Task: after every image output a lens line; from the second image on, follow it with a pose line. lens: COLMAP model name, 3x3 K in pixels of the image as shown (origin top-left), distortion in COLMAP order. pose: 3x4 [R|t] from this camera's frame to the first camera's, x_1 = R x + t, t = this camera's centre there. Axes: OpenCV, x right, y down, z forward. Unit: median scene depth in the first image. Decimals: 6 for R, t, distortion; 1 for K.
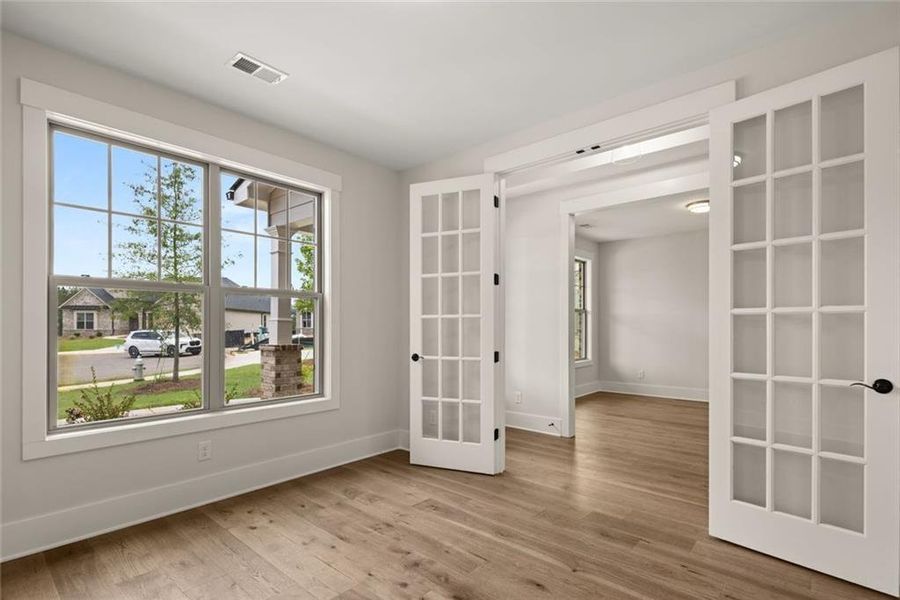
lens RADIAL K [[436.4, 0, 448.9], [0, 436.4, 310.9], [0, 0, 1]] dist [0.003105, -0.000305]
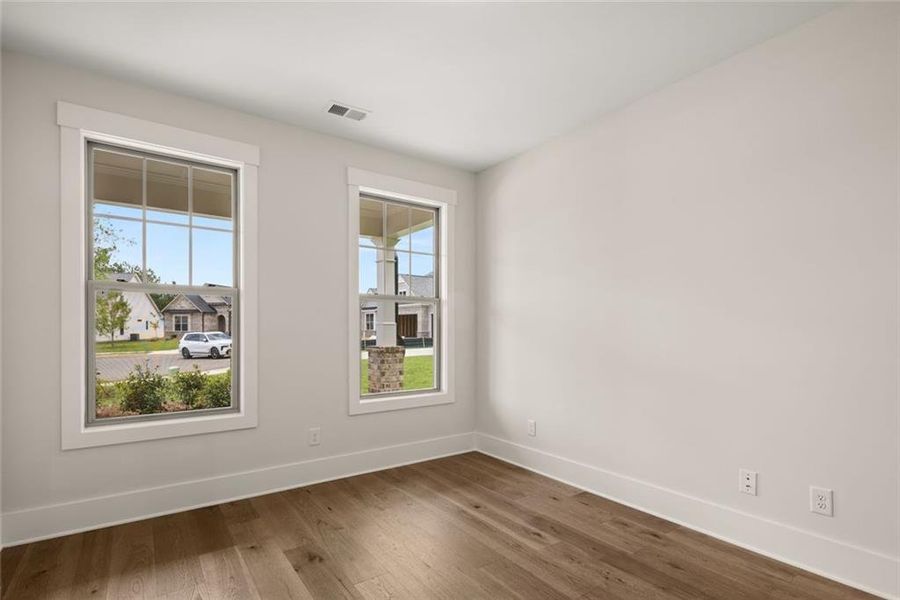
lens RADIAL K [[406.9, 0, 449.8], [0, 406.9, 320.0], [0, 0, 1]] dist [-0.000430, -0.000205]
pose [[0.963780, -0.004101, -0.266666, 0.135050], [0.008005, 0.999876, 0.013554, 0.005047], [0.266577, -0.015198, 0.963694, 0.154821]]
